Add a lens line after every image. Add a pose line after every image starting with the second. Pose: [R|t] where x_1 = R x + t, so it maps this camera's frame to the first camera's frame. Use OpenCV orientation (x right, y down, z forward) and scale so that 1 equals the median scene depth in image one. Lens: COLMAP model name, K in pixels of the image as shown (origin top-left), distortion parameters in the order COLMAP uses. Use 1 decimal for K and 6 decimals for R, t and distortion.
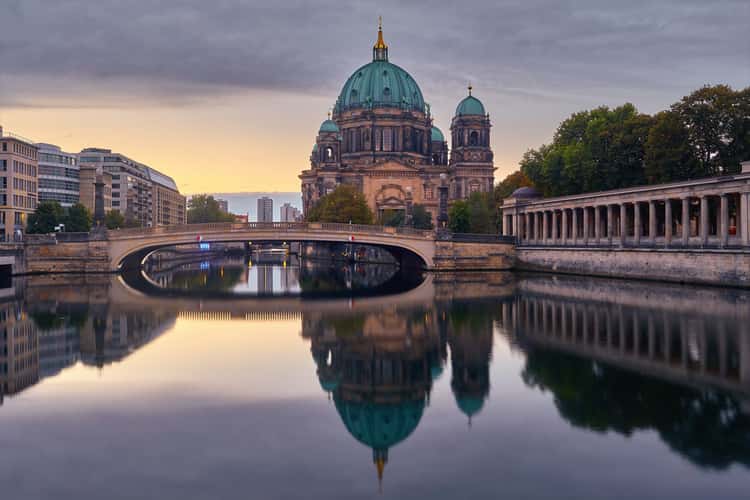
lens RADIAL K [[1354.4, 0, 375.0], [0, 1354.4, 250.0], [0, 0, 1]] dist [-0.314693, 0.028035]
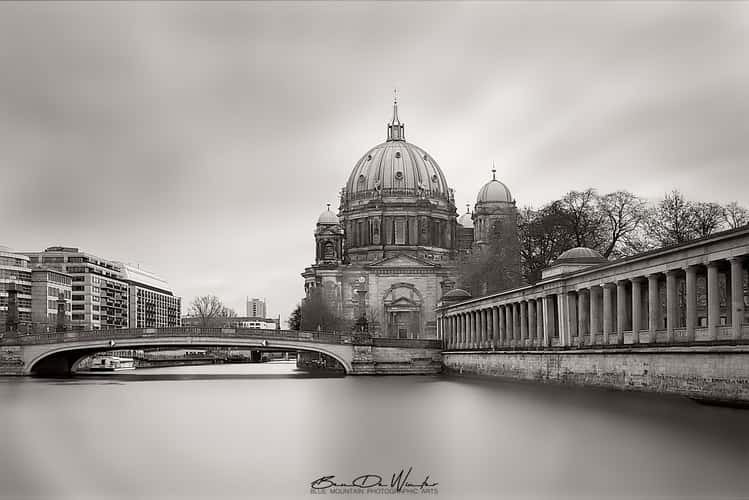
lens RADIAL K [[2517.3, 0, 374.5], [0, 2517.3, 250.0], [0, 0, 1]] dist [-0.081945, -0.751444]
pose [[0.978250, -0.011024, -0.207138, 0.336758], [0.000507, 0.998711, -0.050756, 0.012979], [0.207431, 0.049547, 0.976994, -0.604985]]
